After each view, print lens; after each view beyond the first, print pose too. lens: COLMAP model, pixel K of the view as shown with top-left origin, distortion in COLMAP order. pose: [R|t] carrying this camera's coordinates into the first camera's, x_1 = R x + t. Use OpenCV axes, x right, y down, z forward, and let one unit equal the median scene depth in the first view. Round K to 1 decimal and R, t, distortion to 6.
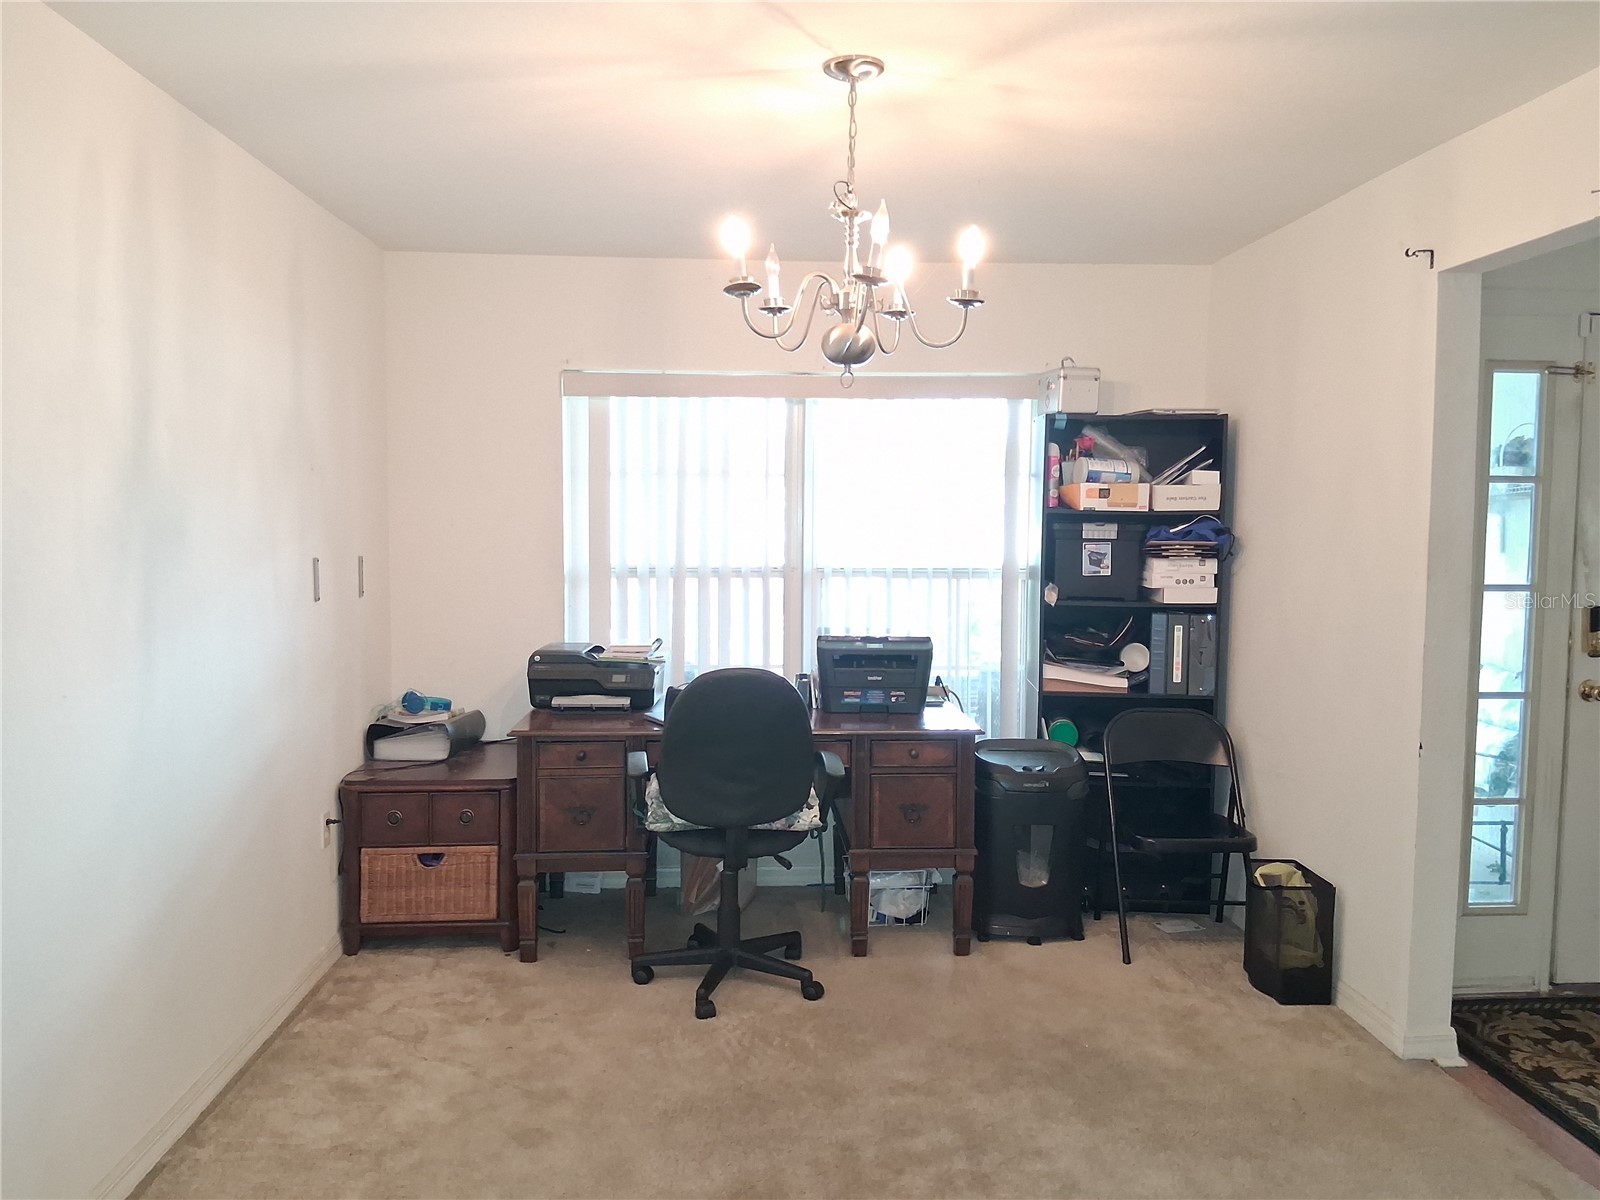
lens RADIAL K [[1199.8, 0, 800.0], [0, 1199.8, 600.0], [0, 0, 1]] dist [0.120574, -0.214995]
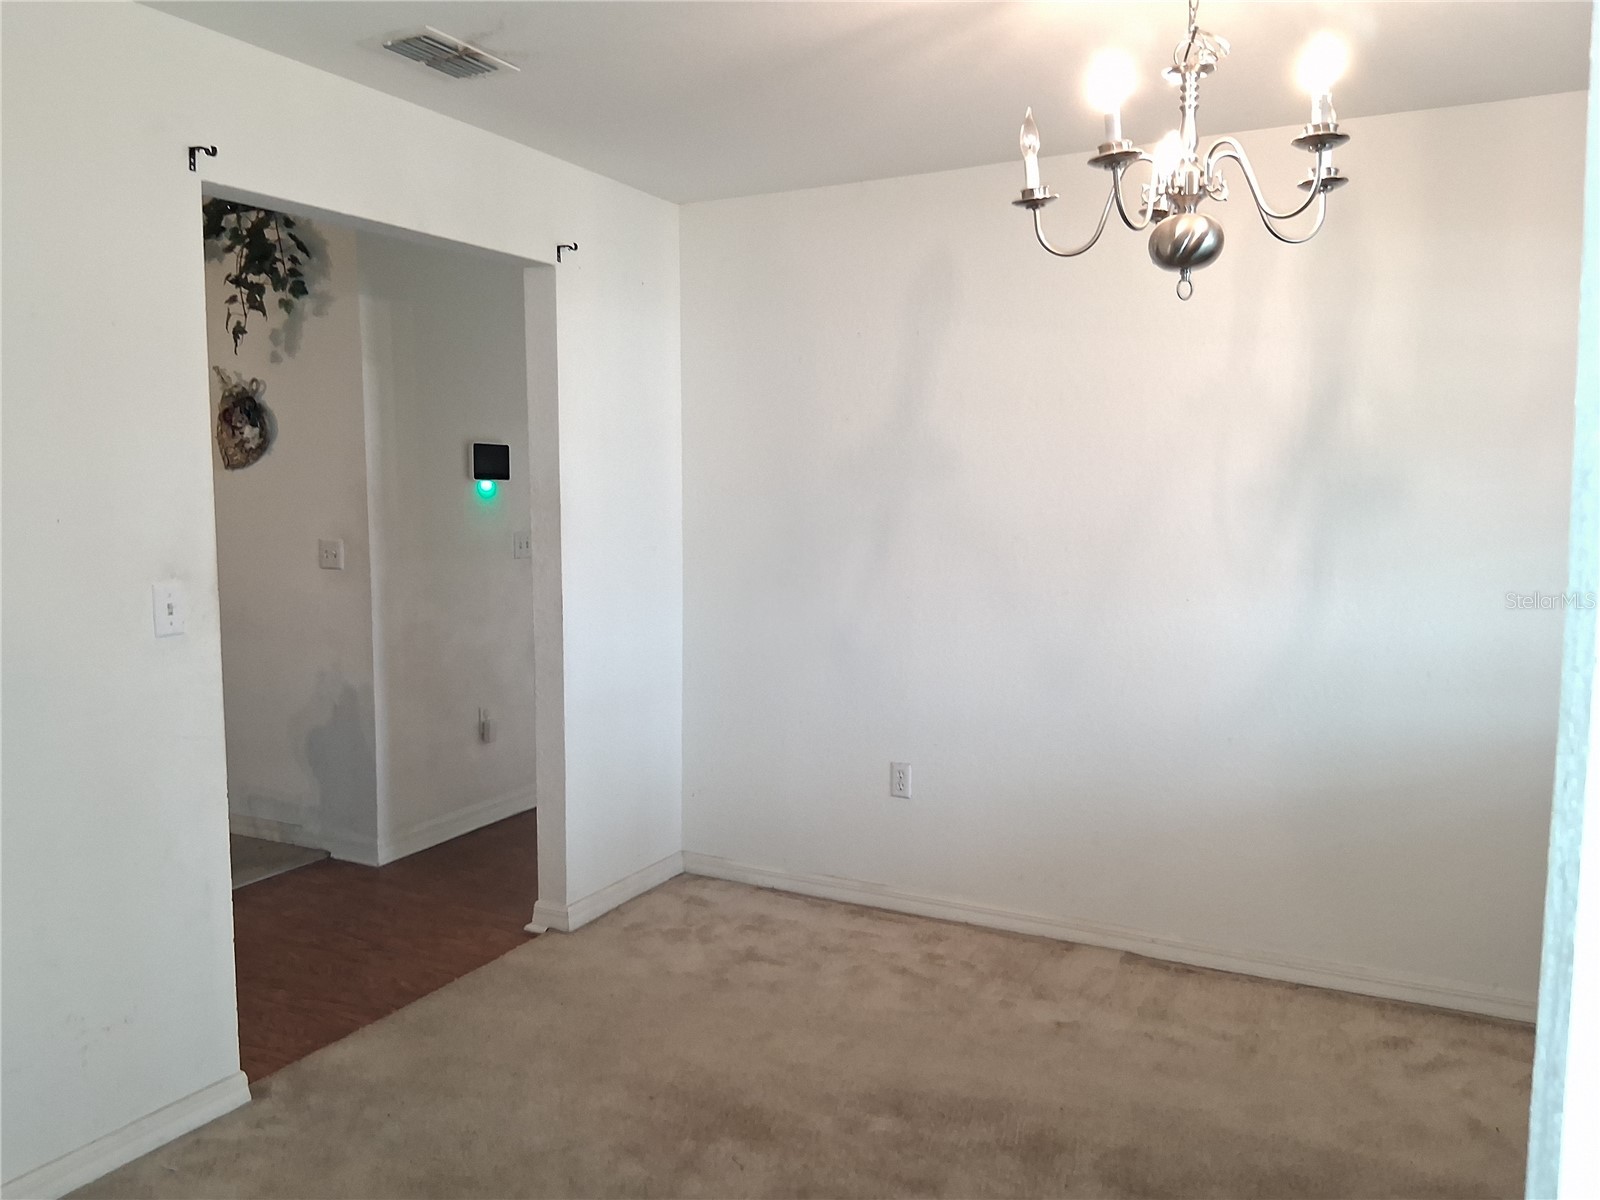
lens RADIAL K [[1208.7, 0, 800.0], [0, 1208.7, 600.0], [0, 0, 1]] dist [0.101811, -0.190311]
pose [[-0.504949, 0.076650, -0.859739, 0.551997], [-0.063235, 0.990087, 0.125412, -0.046607], [0.860830, 0.117692, -0.495097, 0.790584]]
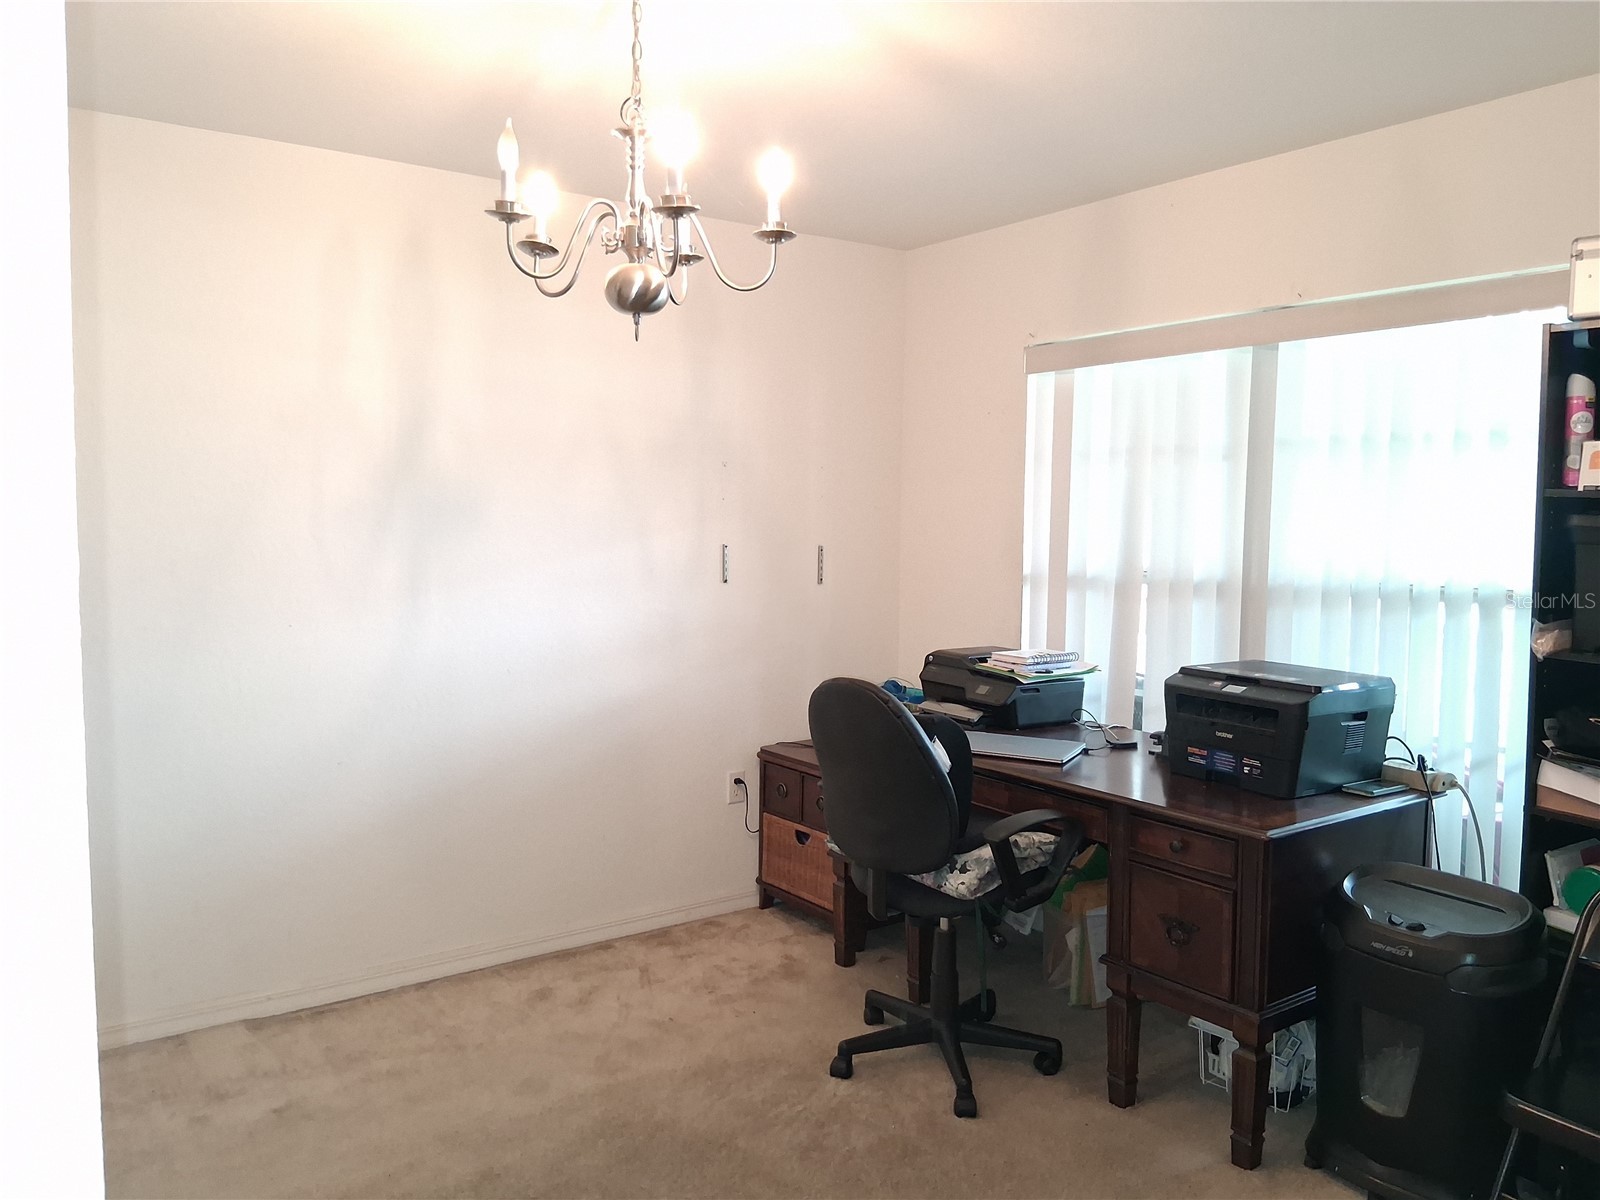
lens RADIAL K [[1199.8, 0, 800.0], [0, 1199.8, 600.0], [0, 0, 1]] dist [0.120574, -0.214995]
pose [[0.549410, 0.060900, -0.833331, 0.537700], [-0.065670, 0.997402, 0.029594, -0.018929], [0.832969, 0.038465, 0.551982, 0.421257]]
